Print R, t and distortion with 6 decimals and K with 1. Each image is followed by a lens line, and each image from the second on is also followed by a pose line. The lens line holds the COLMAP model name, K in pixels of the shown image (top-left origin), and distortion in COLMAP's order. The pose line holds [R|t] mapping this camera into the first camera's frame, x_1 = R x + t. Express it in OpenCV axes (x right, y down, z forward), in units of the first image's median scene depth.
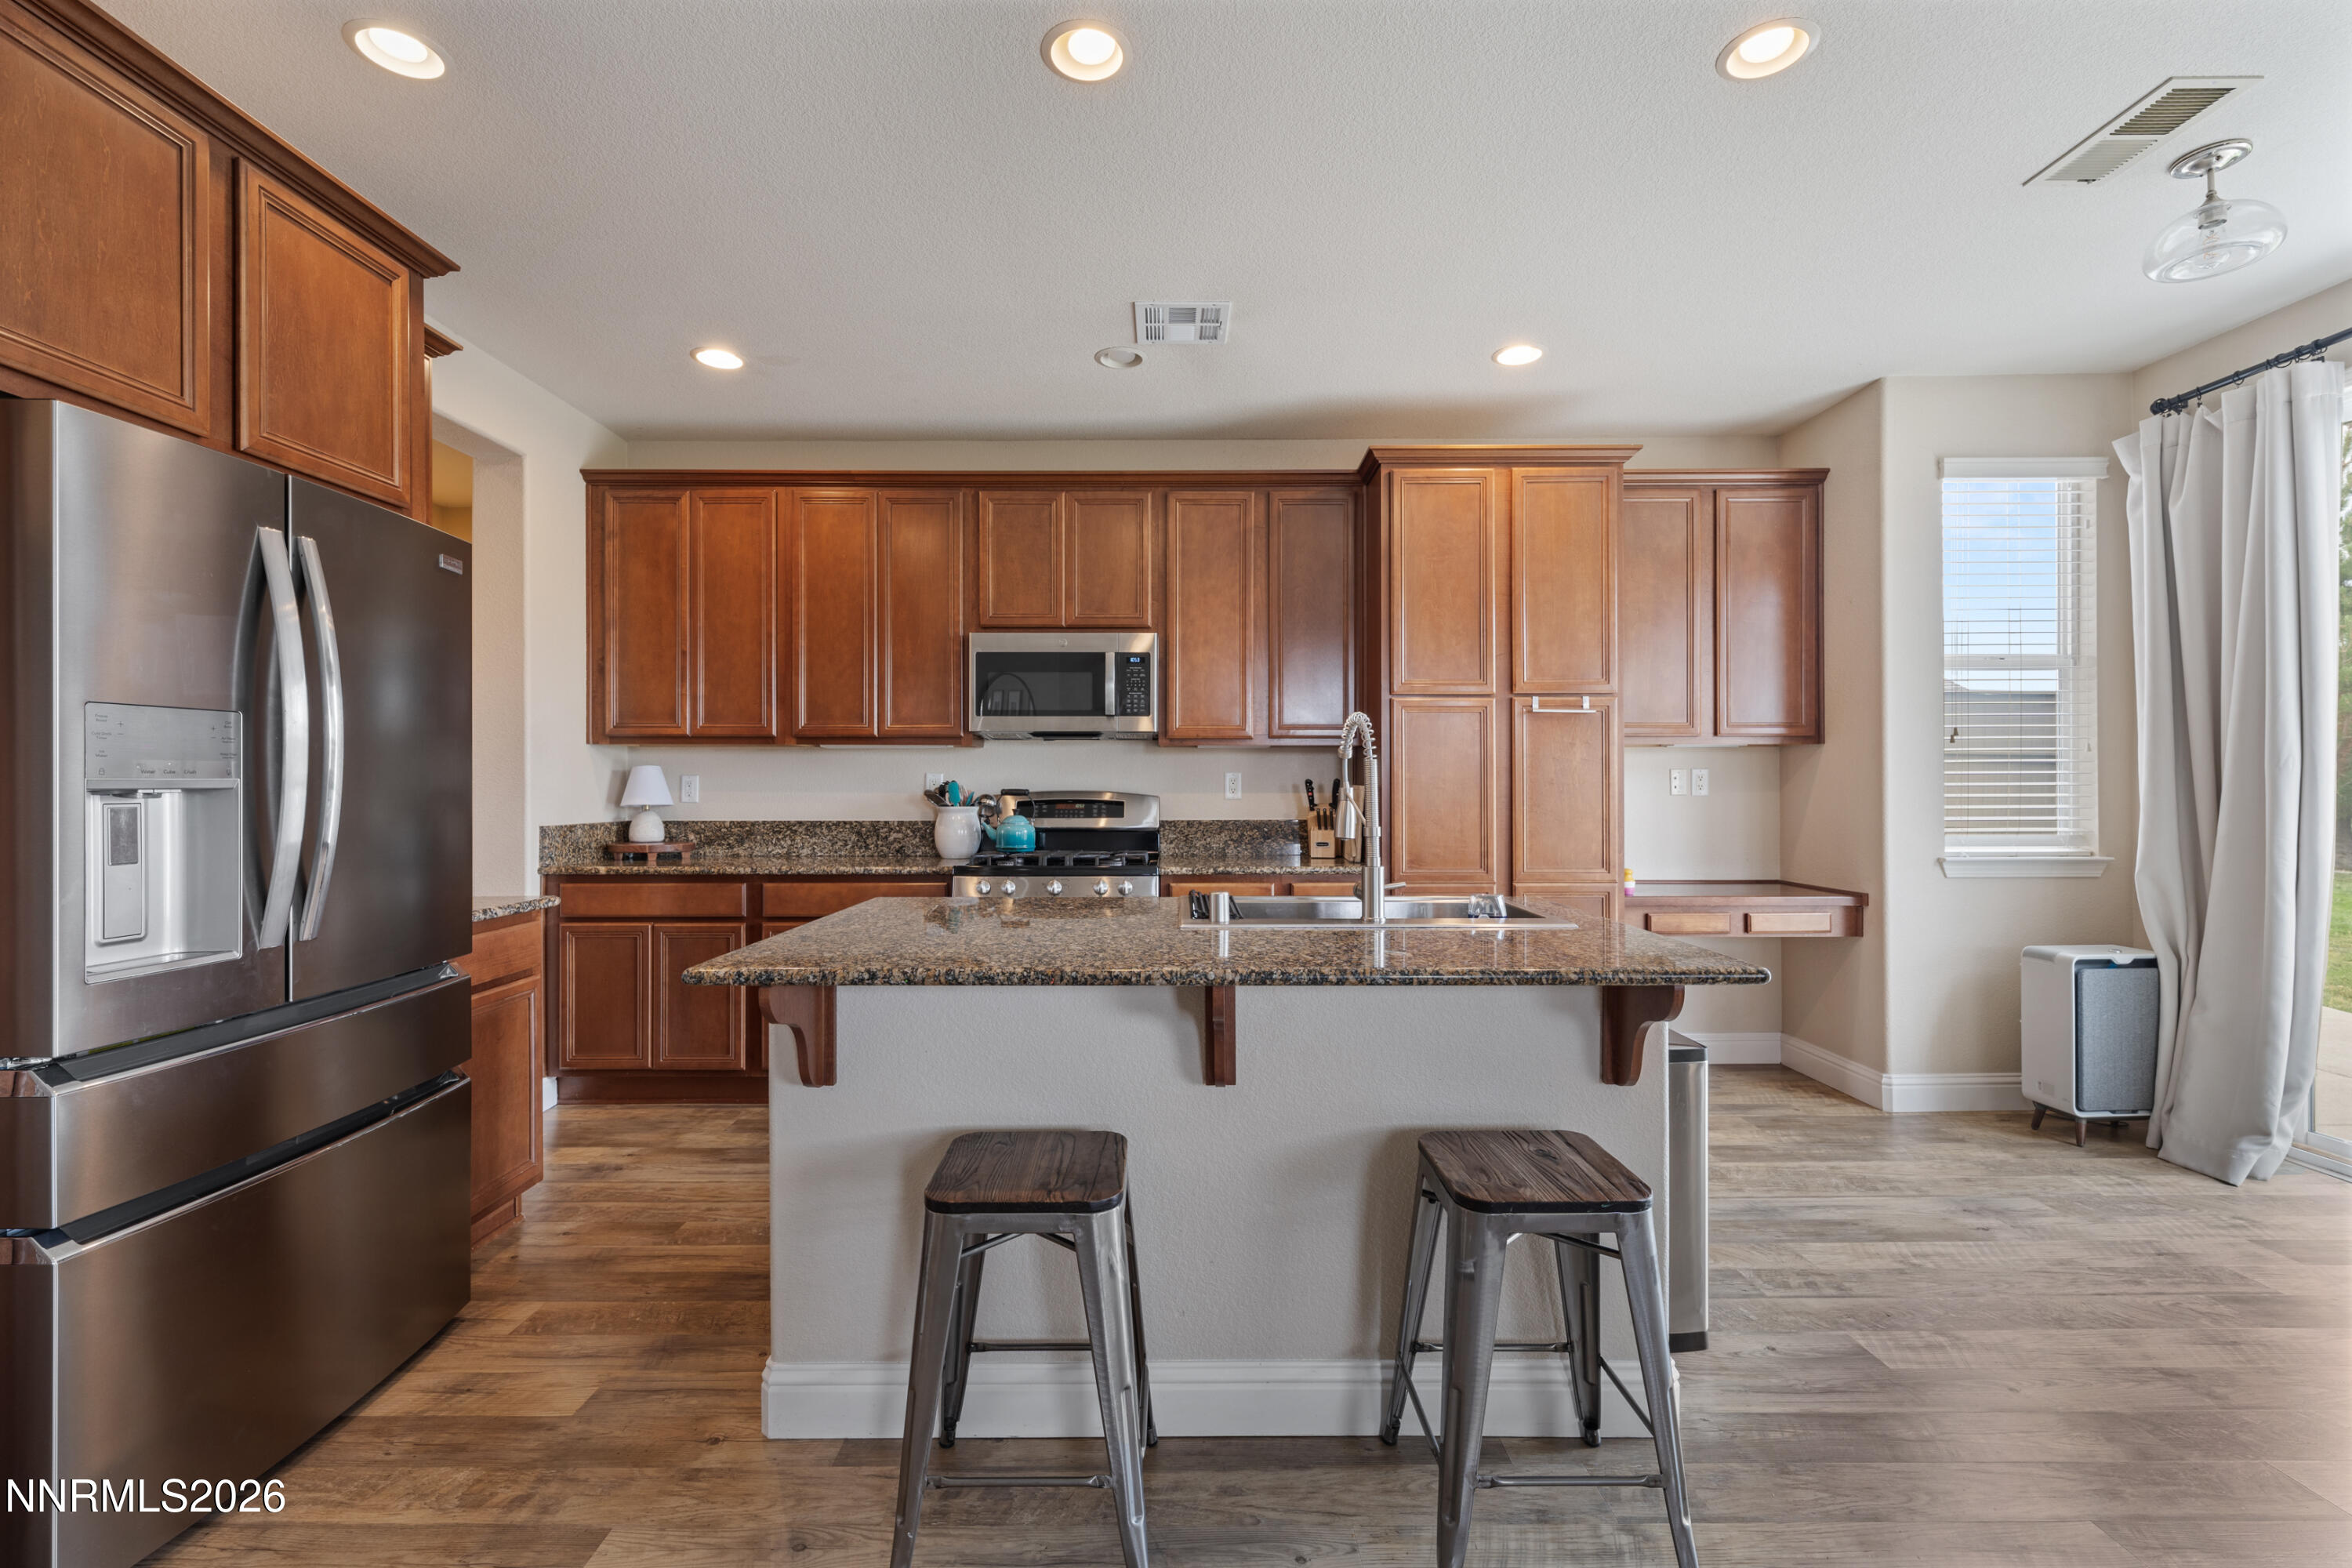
lens RADIAL K [[1042.5, 0, 1171.3], [0, 1042.5, 781.0], [0, 0, 1]] dist [0.001598, 0.000230]
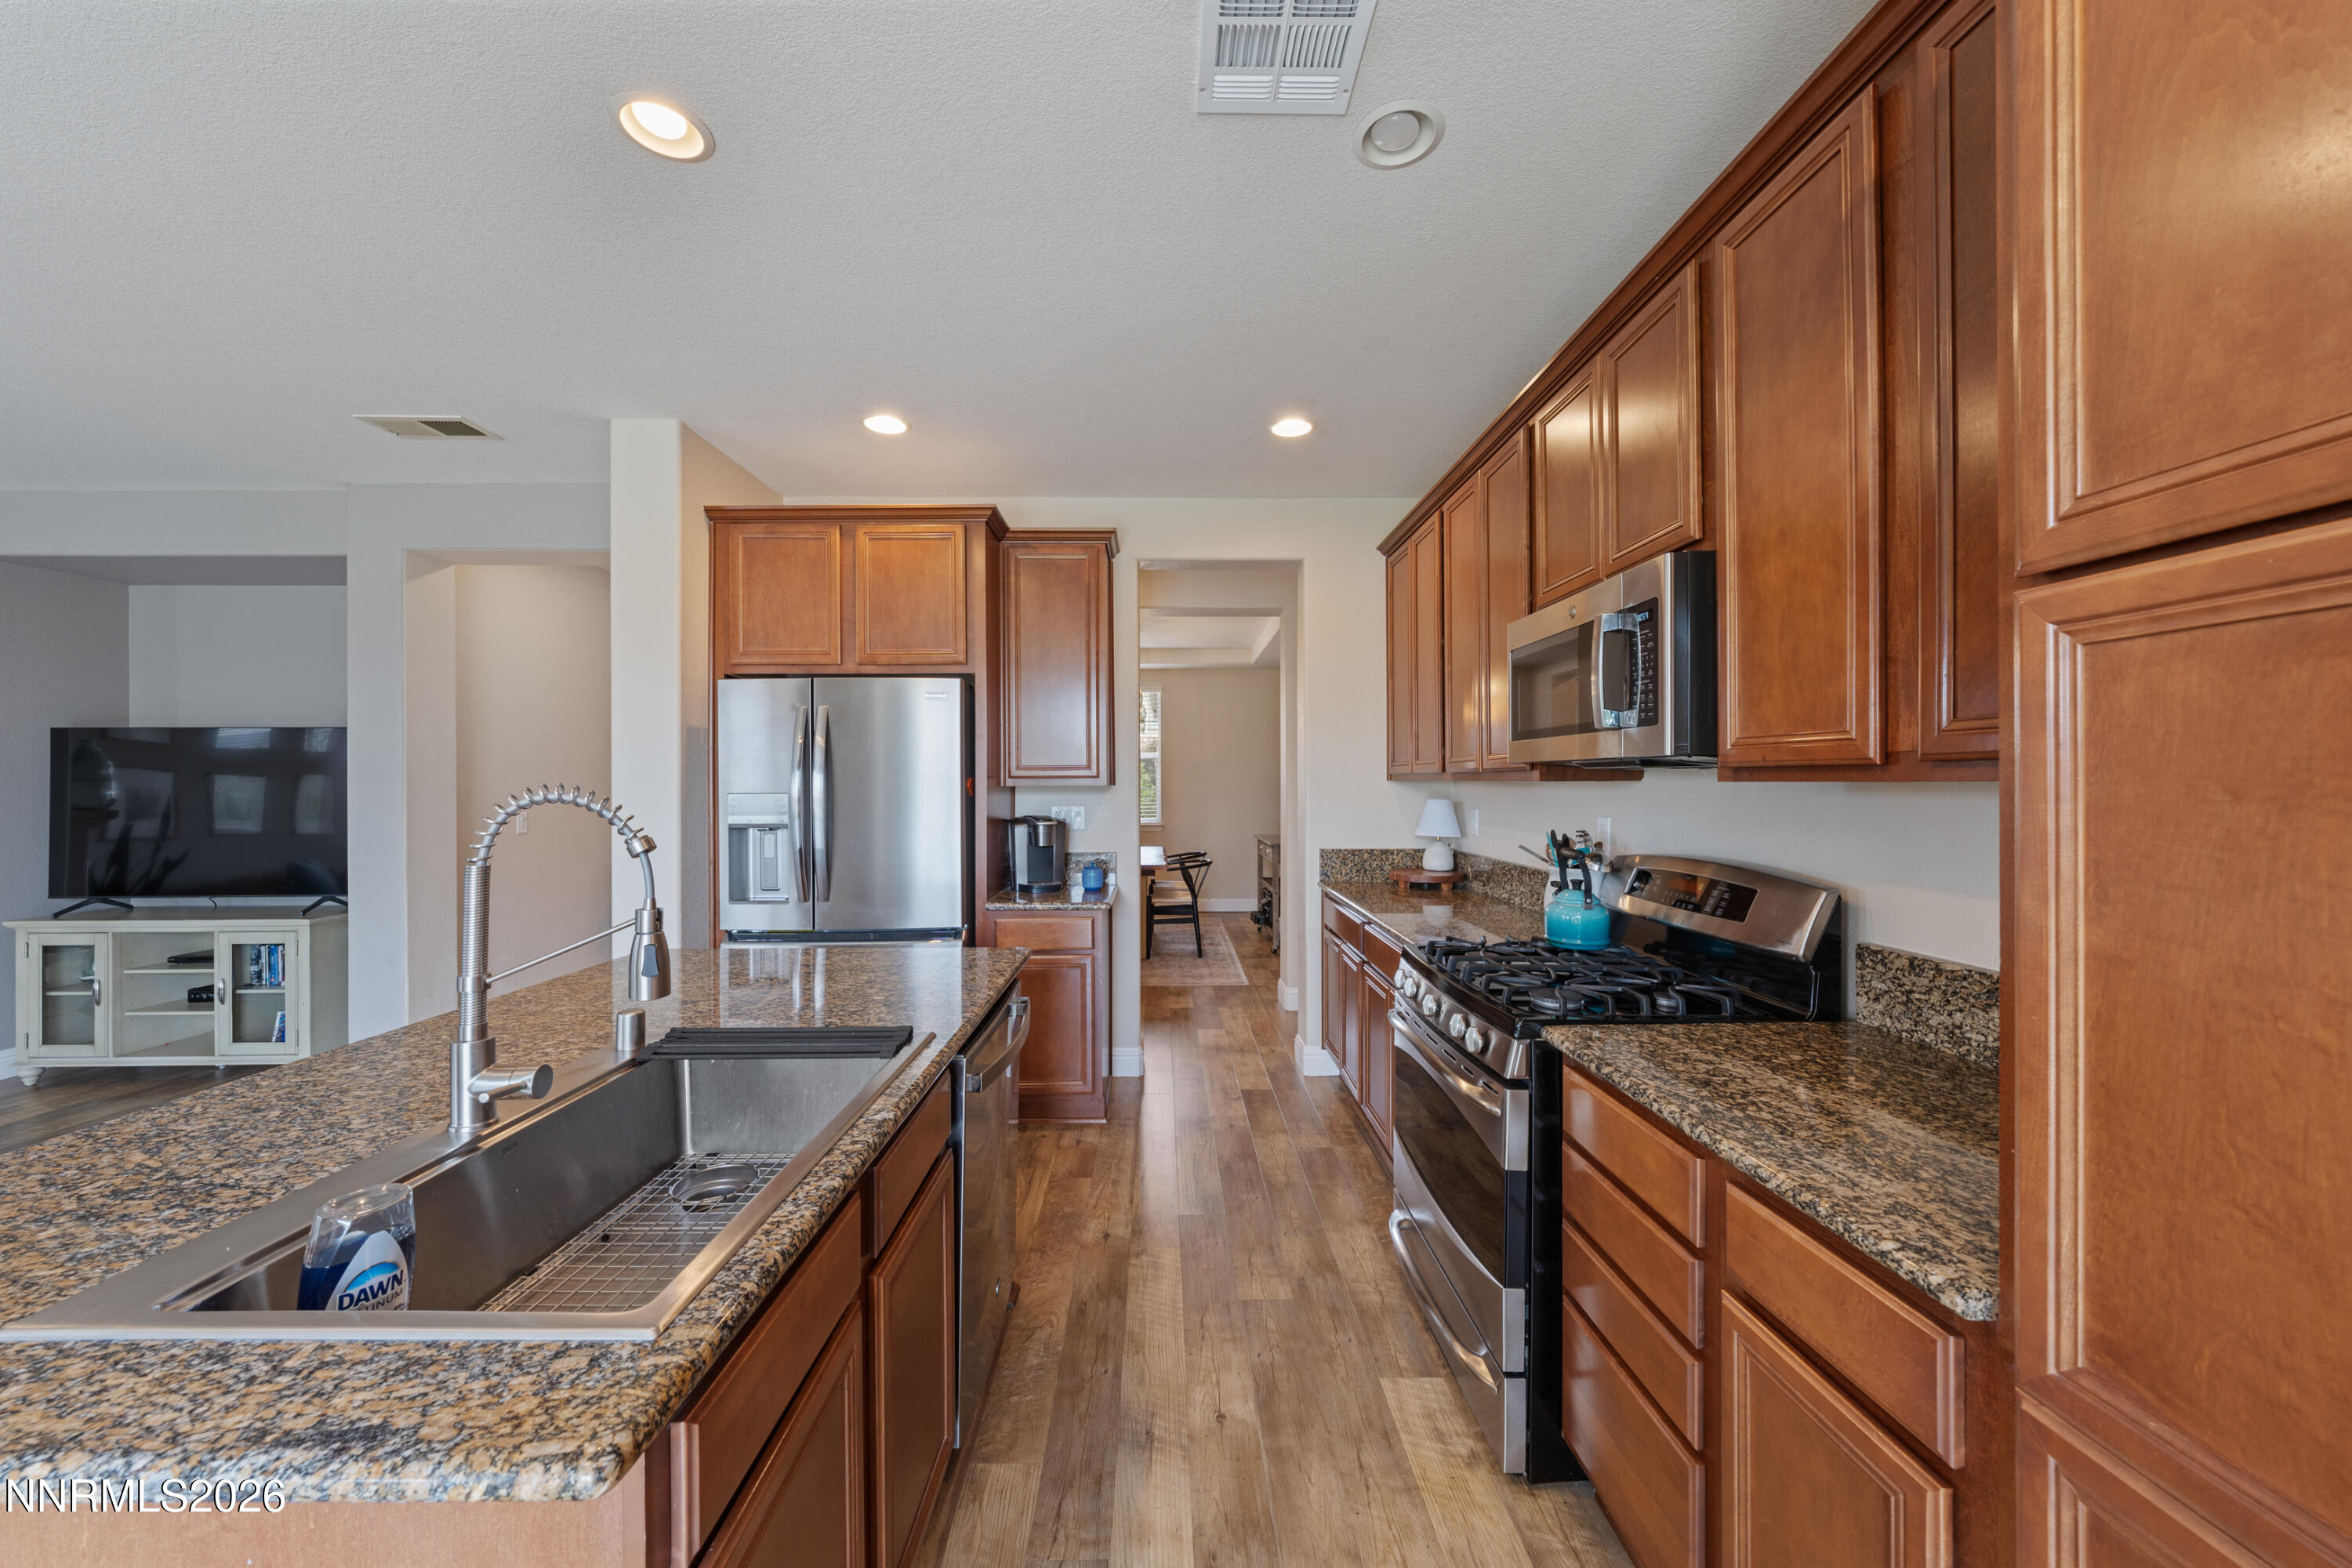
lens RADIAL K [[827.6, 0, 1176.0], [0, 827.6, 784.0], [0, 0, 1]] dist [-0.014443, -0.000057]
pose [[0.018458, 0.002408, -0.999827, 0.365745], [0.007035, 0.999972, 0.002538, -0.036412], [0.999805, -0.007081, 0.018440, 0.759958]]
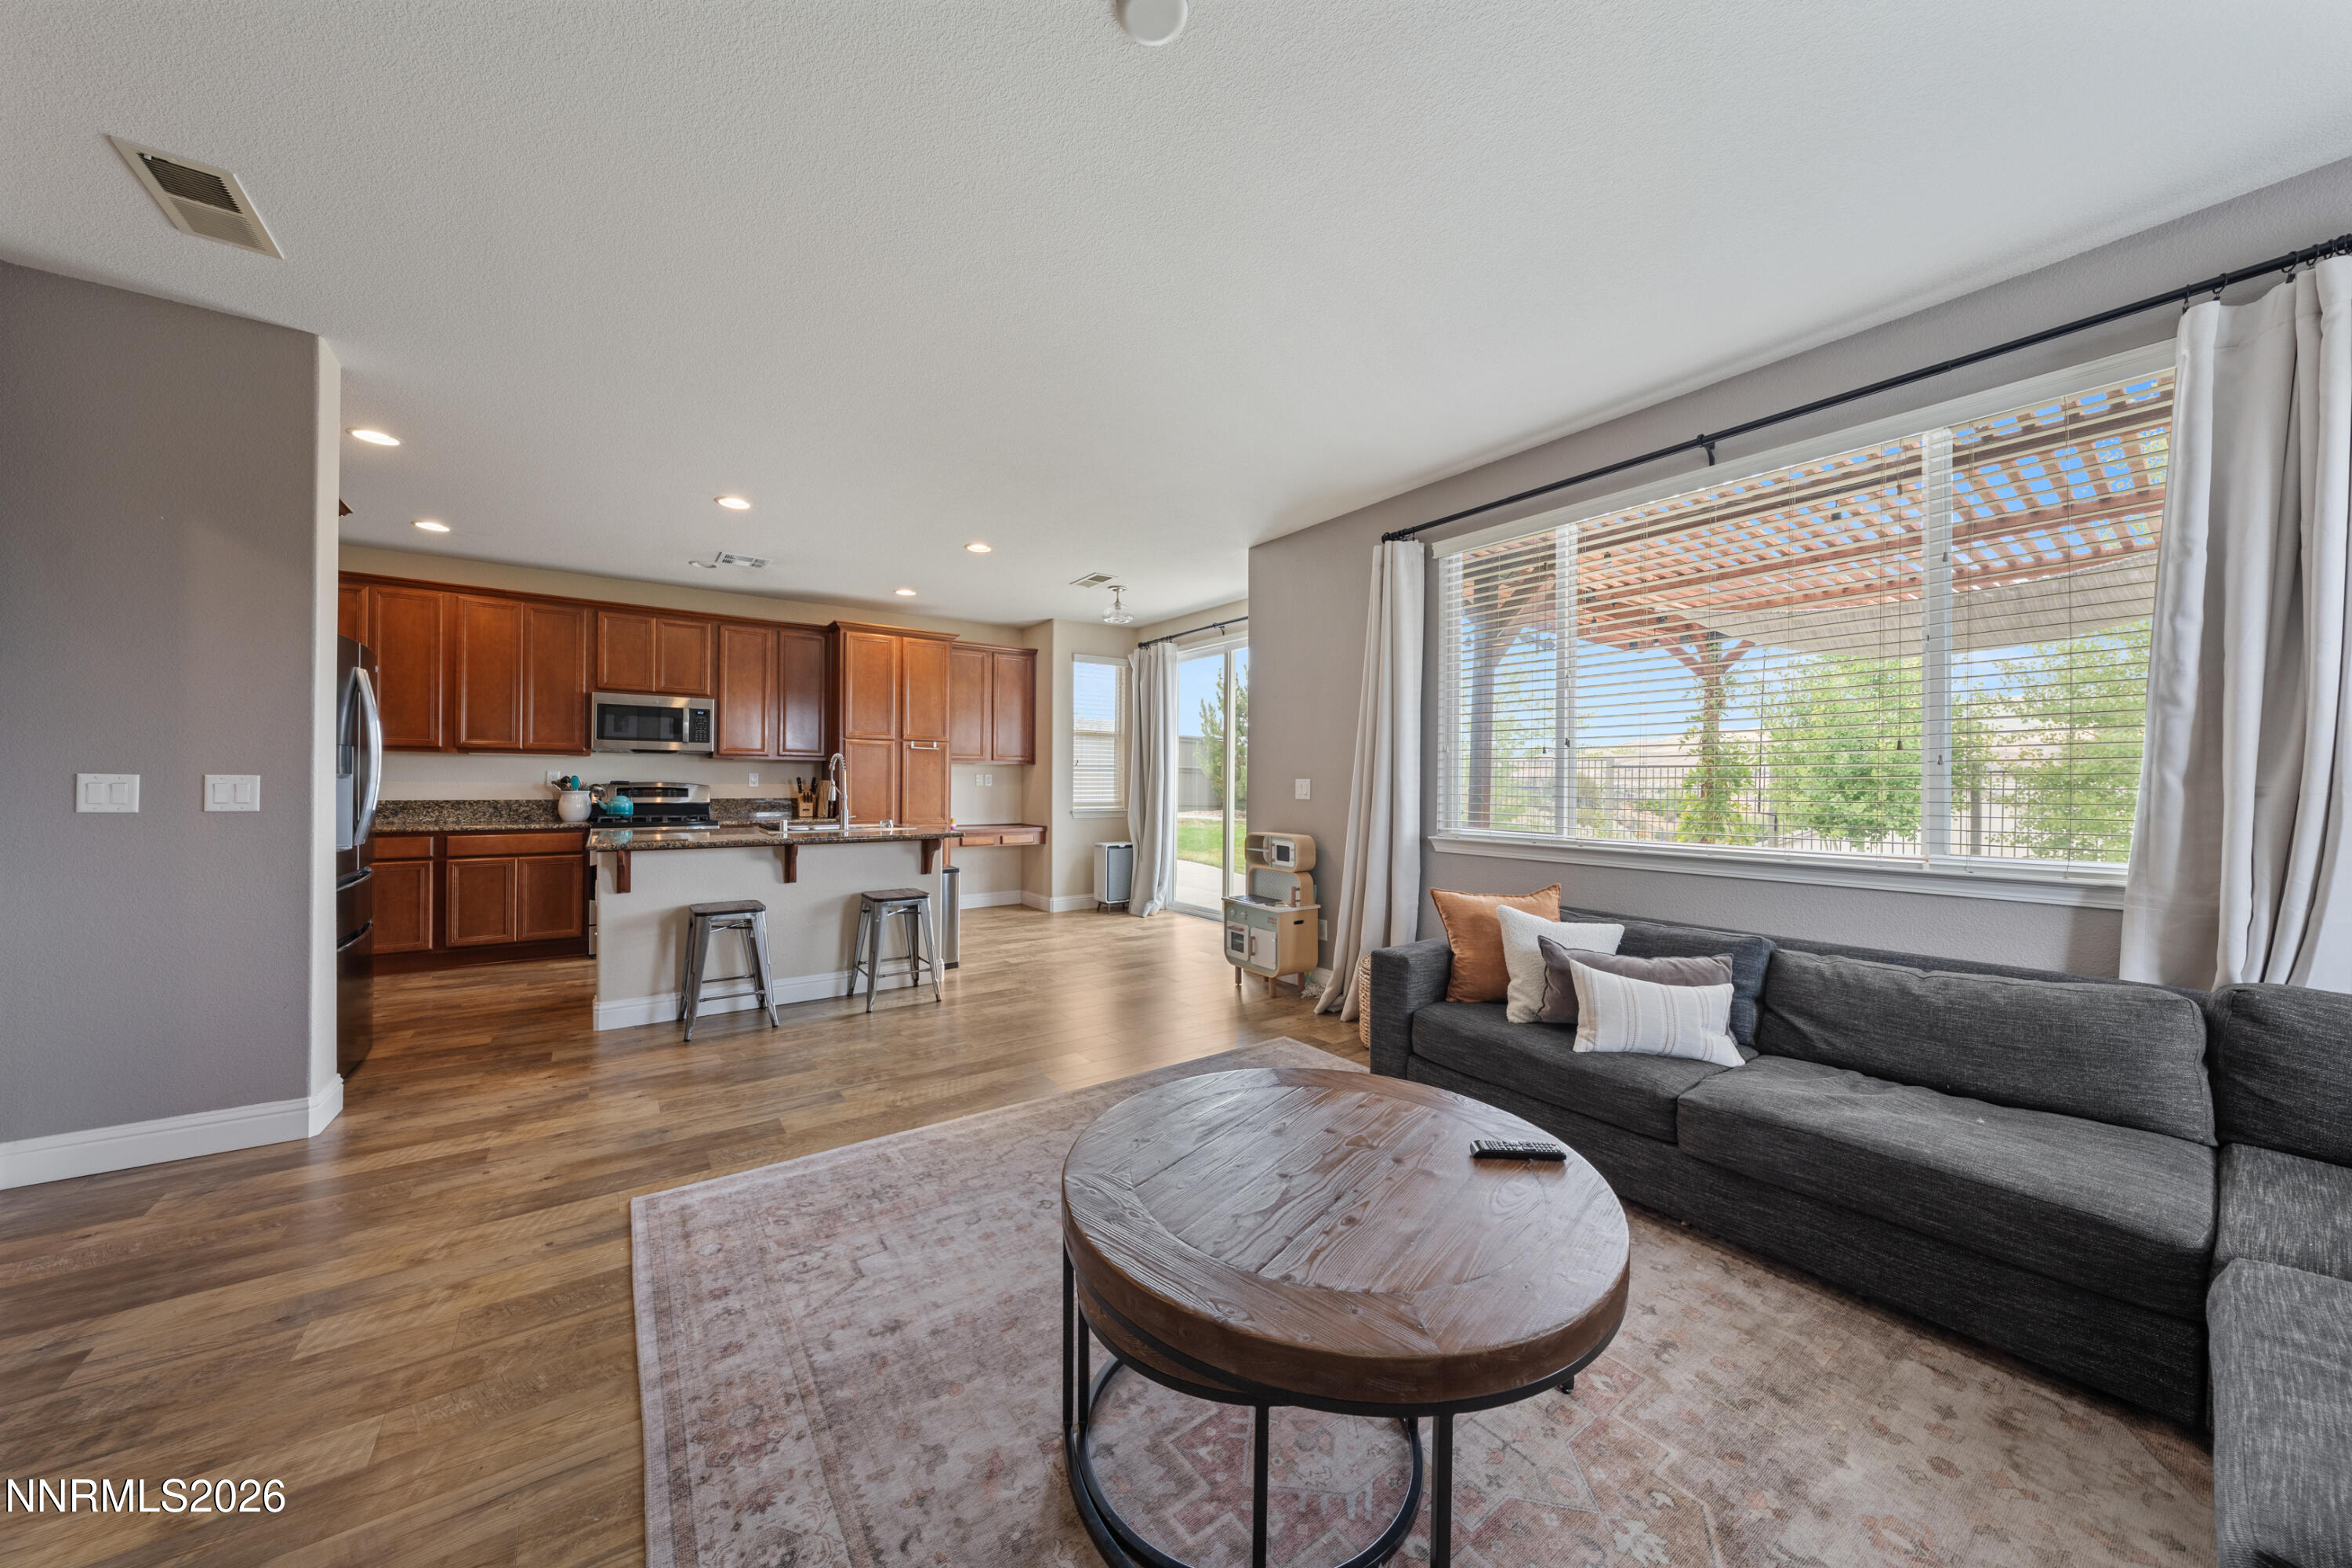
lens RADIAL K [[796.6, 0, 1172.6], [0, 796.6, 783.2], [0, 0, 1]] dist [-0.002215, 0.000100]
pose [[0.812825, 0.006452, 0.582472, -0.178779], [-0.009752, 0.999949, 0.002532, -0.001157], [-0.582427, -0.007739, 0.812846, -0.667536]]
